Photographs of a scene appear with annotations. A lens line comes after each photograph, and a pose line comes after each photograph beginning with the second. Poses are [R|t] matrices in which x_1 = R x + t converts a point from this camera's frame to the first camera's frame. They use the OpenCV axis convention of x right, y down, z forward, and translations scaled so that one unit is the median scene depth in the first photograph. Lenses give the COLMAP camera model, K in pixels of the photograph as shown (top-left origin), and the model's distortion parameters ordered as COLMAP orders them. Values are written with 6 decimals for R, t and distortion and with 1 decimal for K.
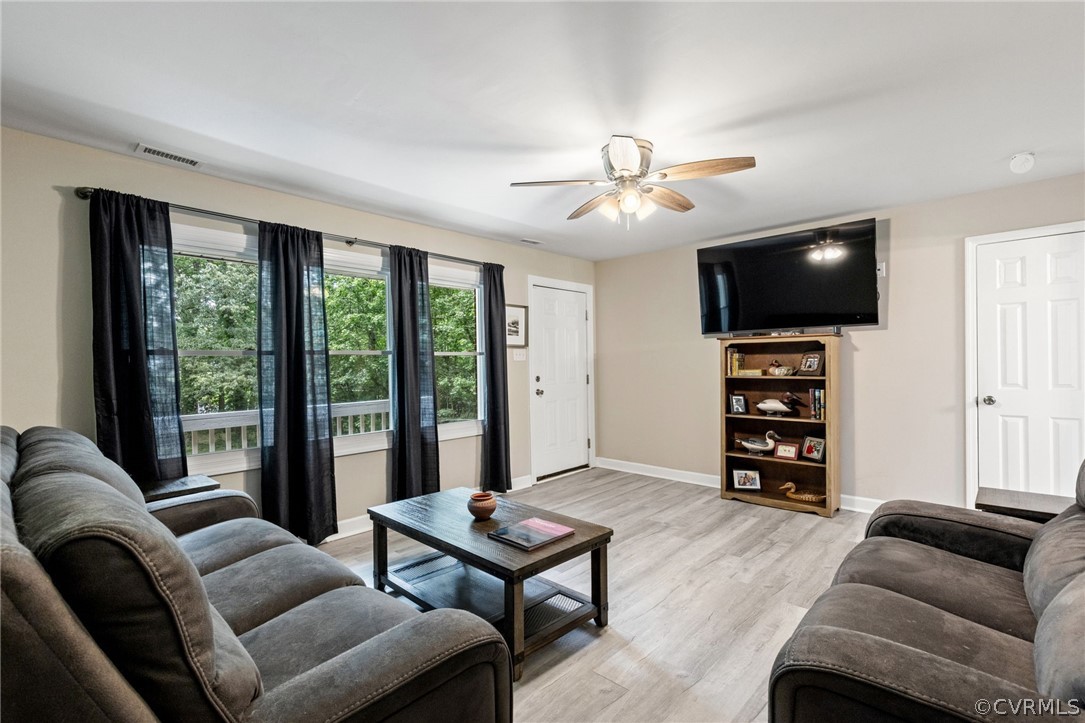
lens RADIAL K [[482.4, 0, 542.5], [0, 482.4, 361.5], [0, 0, 1]] dist [0.000356, 0.000063]
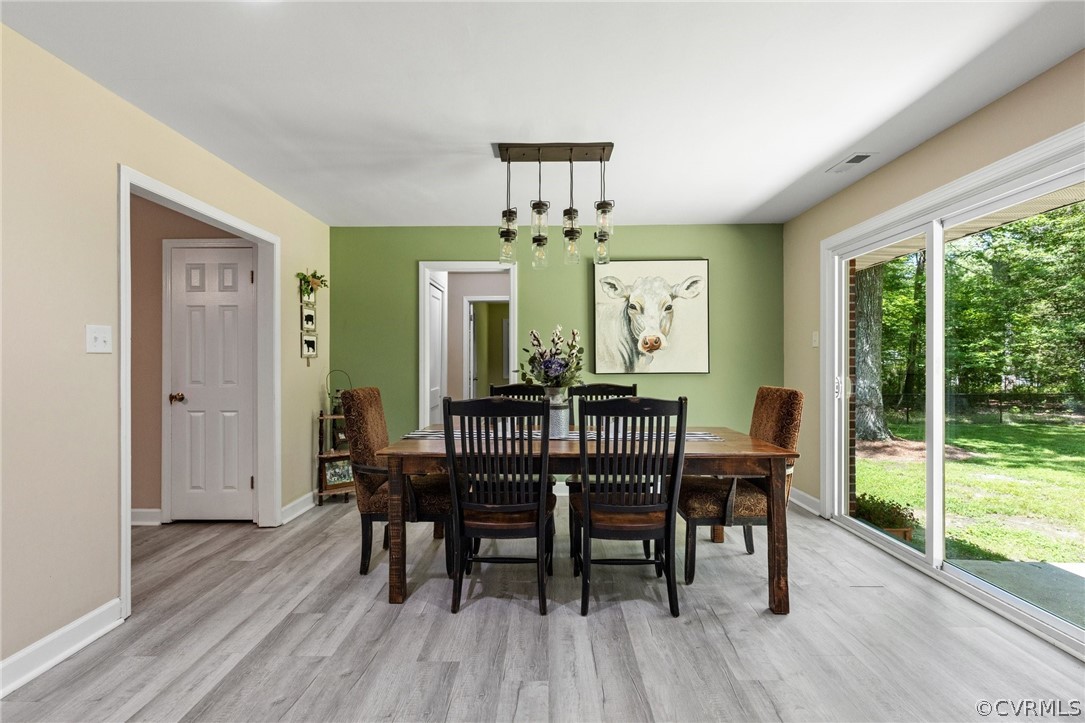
lens RADIAL K [[487.5, 0, 542.5], [0, 487.5, 361.5], [0, 0, 1]] dist [0.003355, 0.000048]
pose [[0.732259, 0.011516, 0.680928, 0.806403], [-0.008420, 0.999934, -0.007857, 0.004246], [-0.680974, 0.000020, 0.732308, -0.327300]]
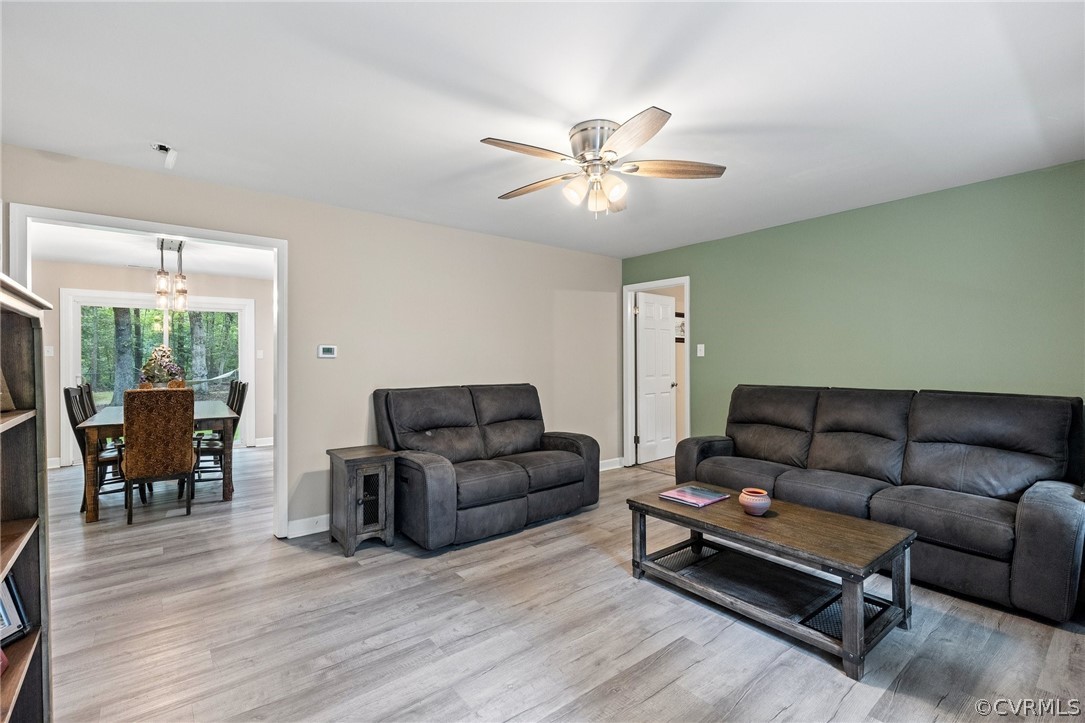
lens RADIAL K [[493.8, 0, 541.9], [0, 493.8, 362.8], [0, 0, 1]] dist [0.002208, 0.000188]
pose [[-0.991280, 0.013269, 0.131103, 0.132685], [0.013569, 0.999907, 0.001397, -0.000074], [-0.131073, 0.003163, -0.991368, 1.573095]]
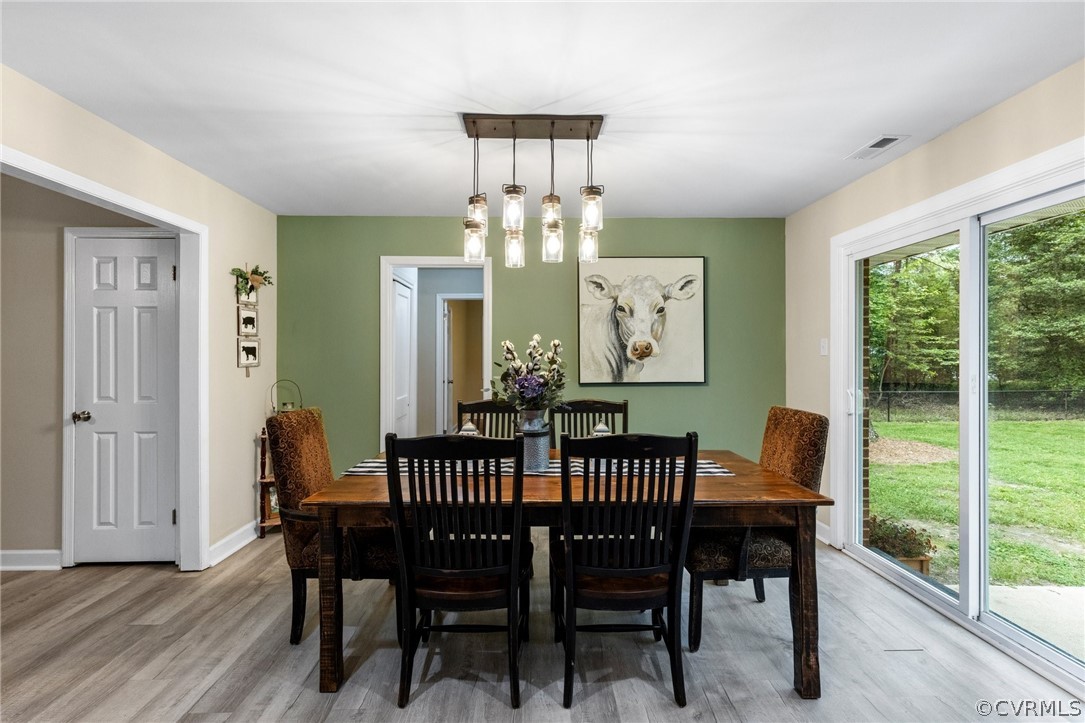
lens RADIAL K [[484.0, 0, 544.4], [0, 484.0, 356.4], [0, 0, 1]] dist [0.004166, 0.000135]
pose [[0.704902, 0.010488, 0.709227, 0.917484], [-0.009068, 0.999942, -0.005775, -0.031981], [-0.709247, -0.002361, 0.704956, -0.224652]]
